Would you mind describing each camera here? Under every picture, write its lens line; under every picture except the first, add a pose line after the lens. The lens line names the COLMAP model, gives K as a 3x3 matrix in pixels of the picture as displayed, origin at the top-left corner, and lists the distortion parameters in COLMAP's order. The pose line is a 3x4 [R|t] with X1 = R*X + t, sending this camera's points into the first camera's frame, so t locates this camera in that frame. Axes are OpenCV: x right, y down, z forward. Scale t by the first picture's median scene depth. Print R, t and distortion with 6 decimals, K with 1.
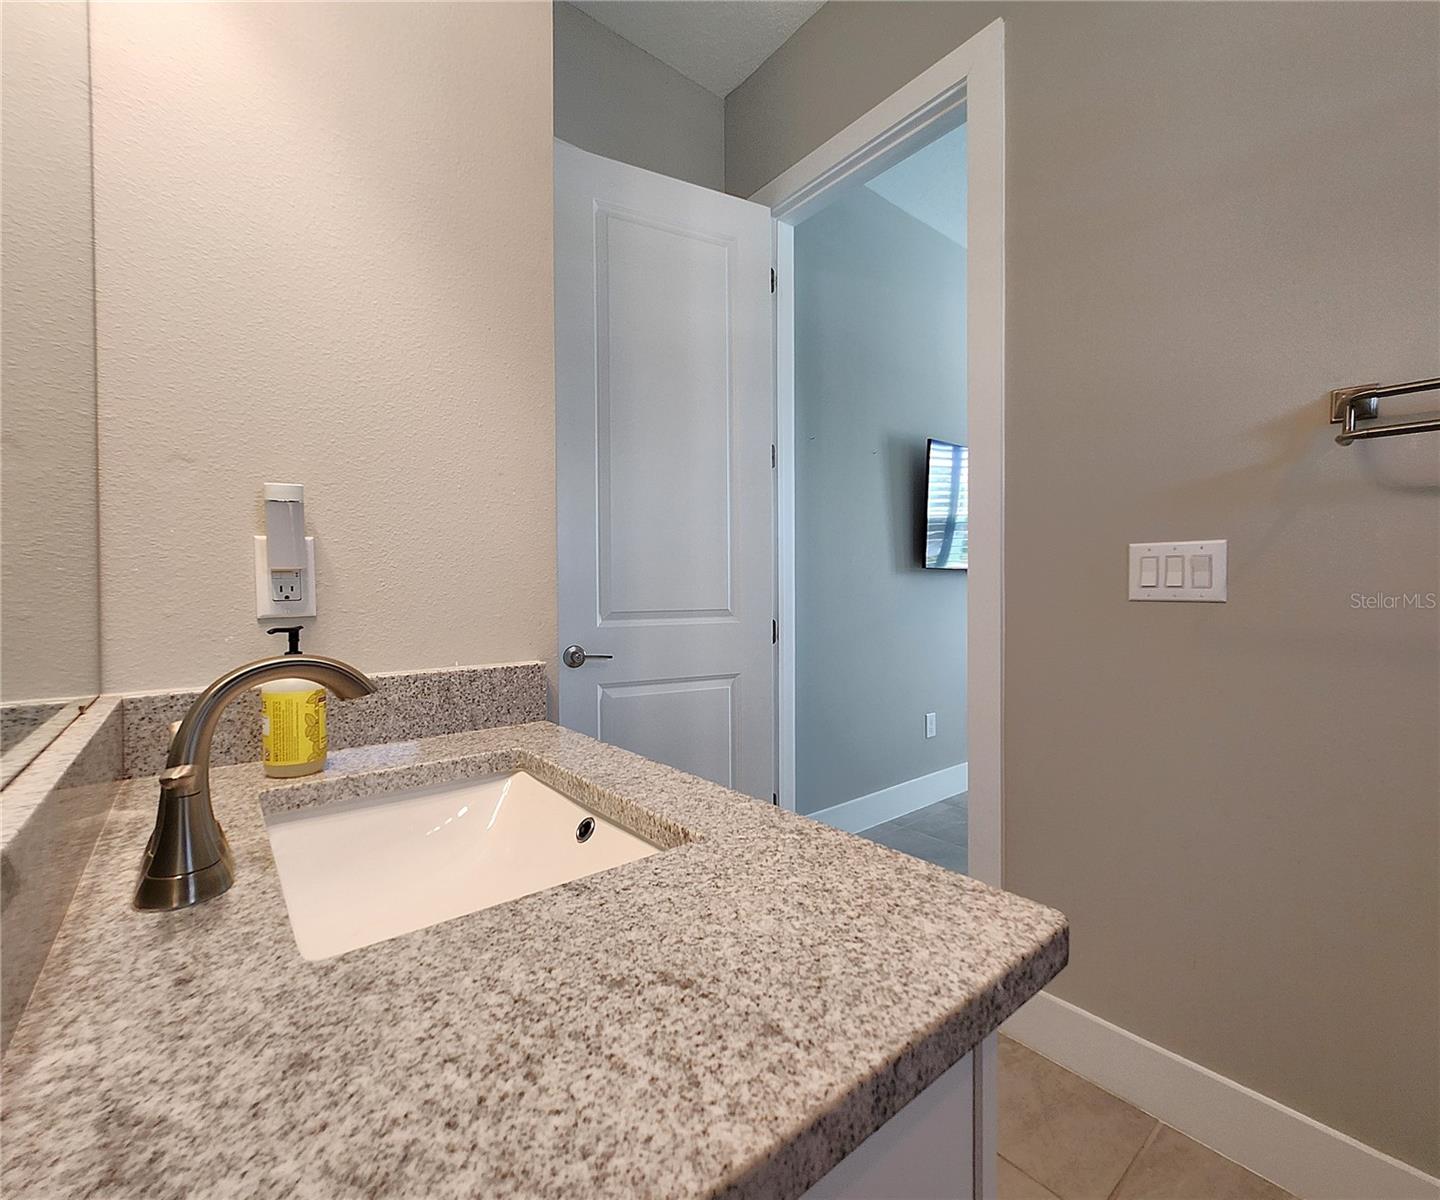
lens RADIAL K [[633.1, 0, 717.0], [0, 633.1, 595.4], [0, 0, 1]] dist [0.001314, 0.000062]
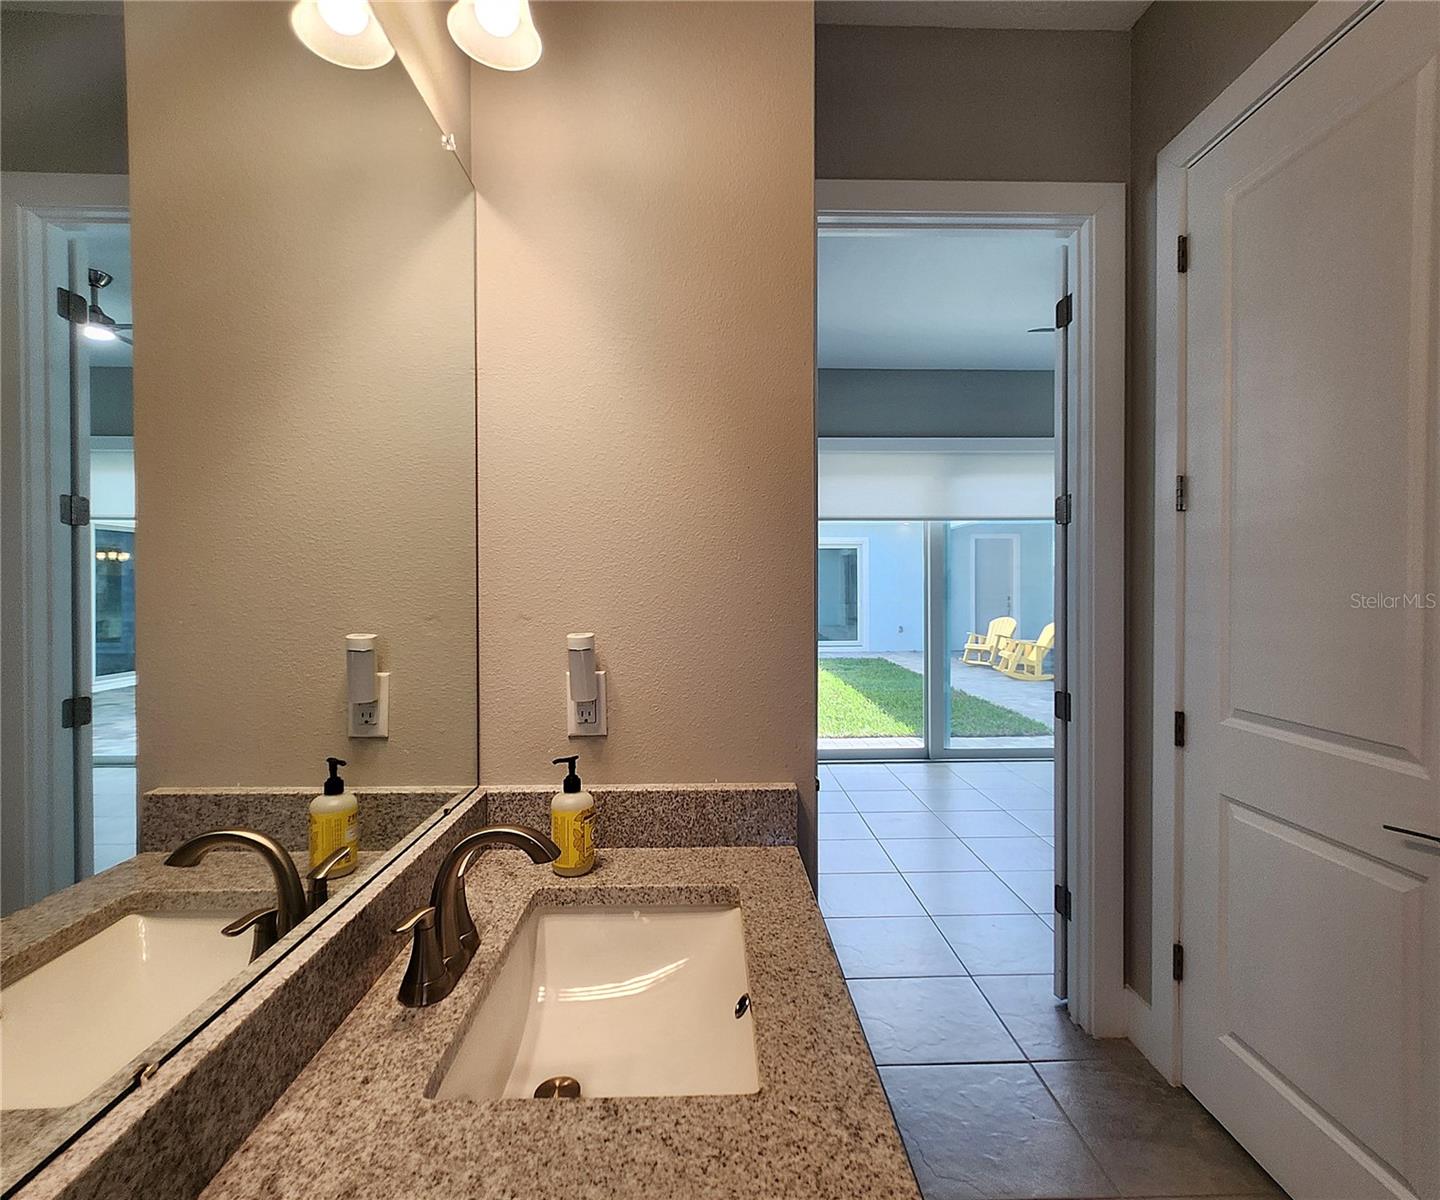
lens RADIAL K [[693.0, 0, 720.7], [0, 693.0, 596.9], [0, 0, 1]] dist [-0.000509, -0.000124]
pose [[0.794251, 0.013621, -0.607437, 0.507001], [-0.008989, 0.999903, 0.010669, -0.355057], [0.607523, -0.003013, 0.794297, 0.090826]]
